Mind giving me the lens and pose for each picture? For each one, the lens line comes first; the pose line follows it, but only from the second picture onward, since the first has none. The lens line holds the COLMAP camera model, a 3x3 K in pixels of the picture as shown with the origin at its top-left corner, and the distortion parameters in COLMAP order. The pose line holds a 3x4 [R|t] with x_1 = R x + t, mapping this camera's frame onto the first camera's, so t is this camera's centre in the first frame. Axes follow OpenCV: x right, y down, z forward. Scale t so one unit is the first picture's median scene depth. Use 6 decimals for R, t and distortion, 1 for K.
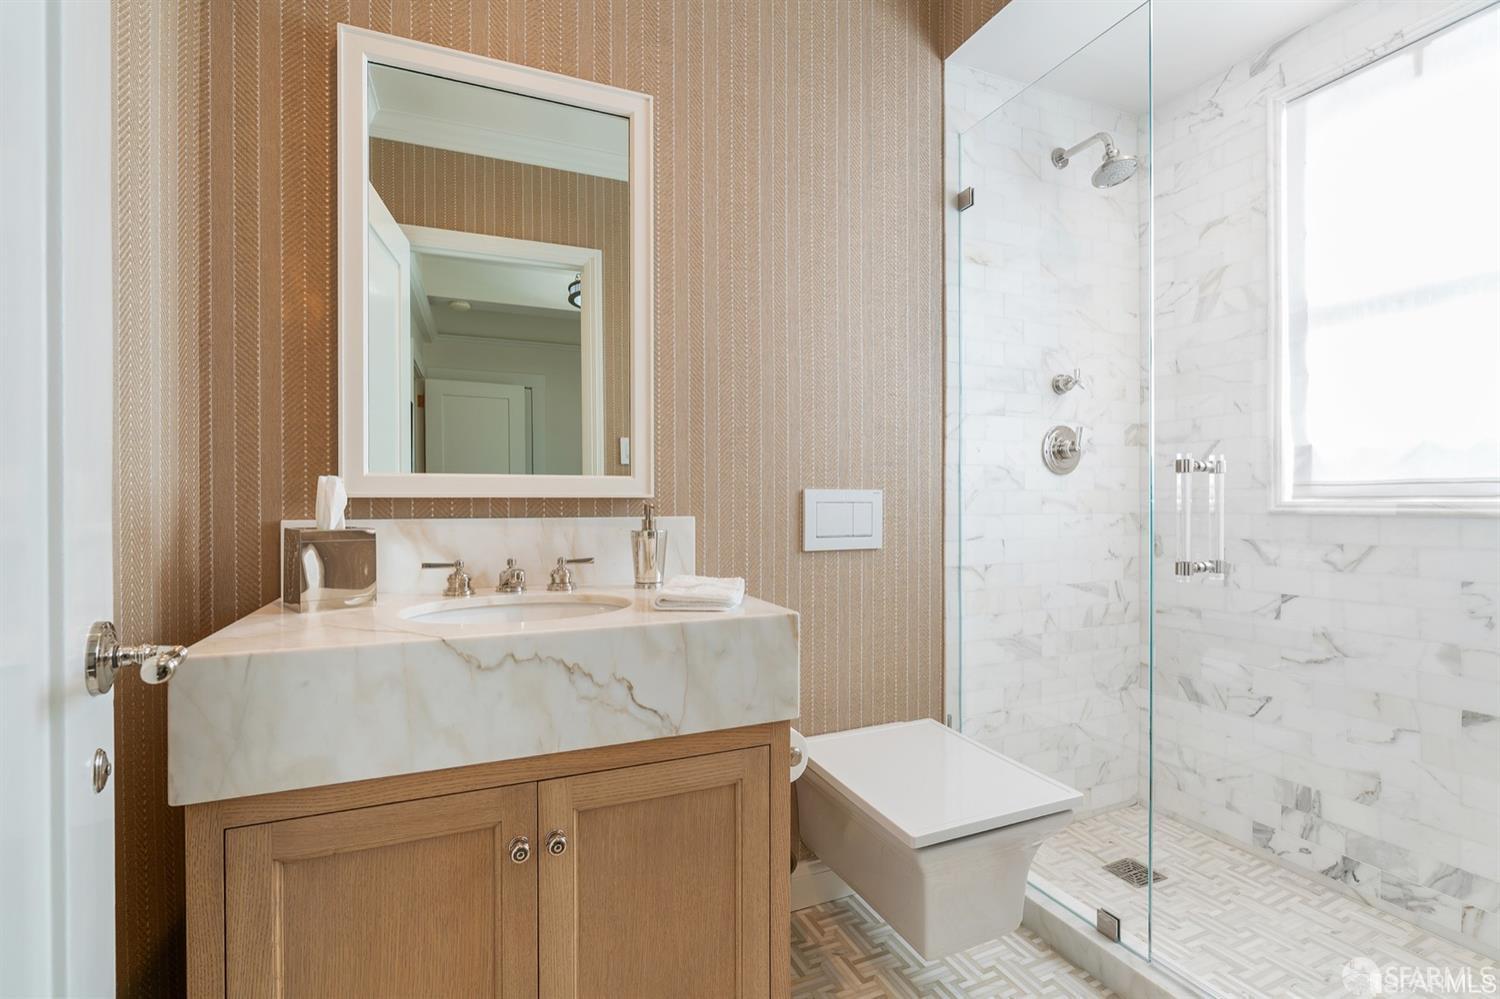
lens RADIAL K [[692.0, 0, 750.0], [0, 692.0, 499.5], [0, 0, 1]] dist [-0.002482, -0.000209]
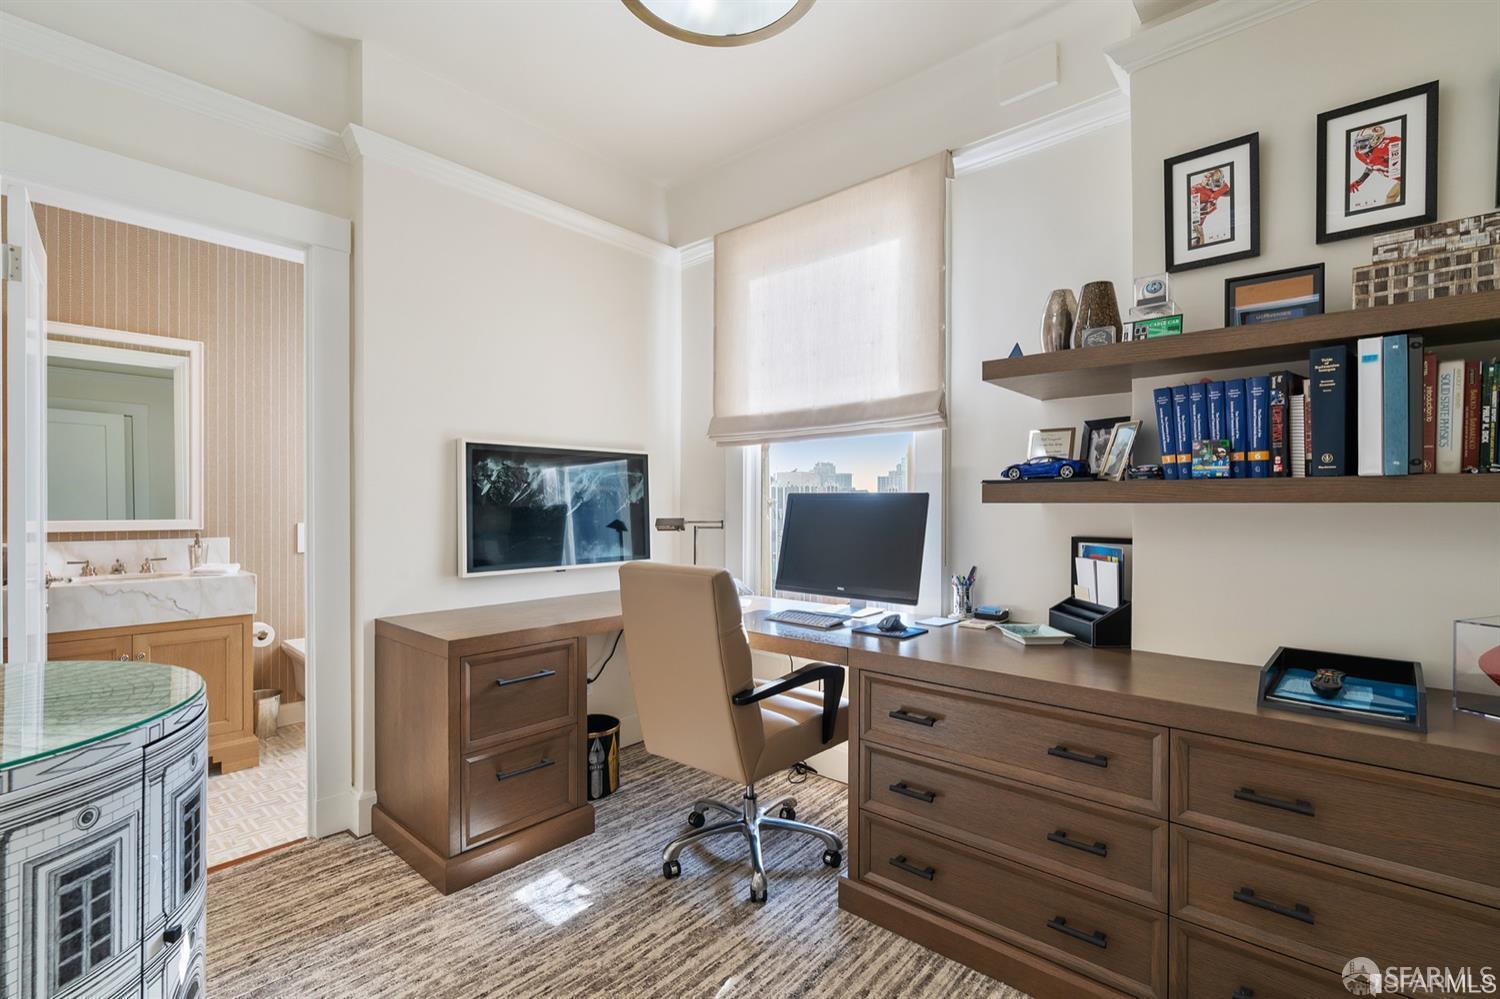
lens RADIAL K [[684.1, 0, 750.0], [0, 684.1, 499.5], [0, 0, 1]] dist [0.000896, 0.000319]
pose [[0.909762, 0.002150, 0.415124, 0.554418], [-0.000327, 0.999990, -0.004464, -0.090948], [-0.415129, 0.003925, 0.909754, -1.740790]]
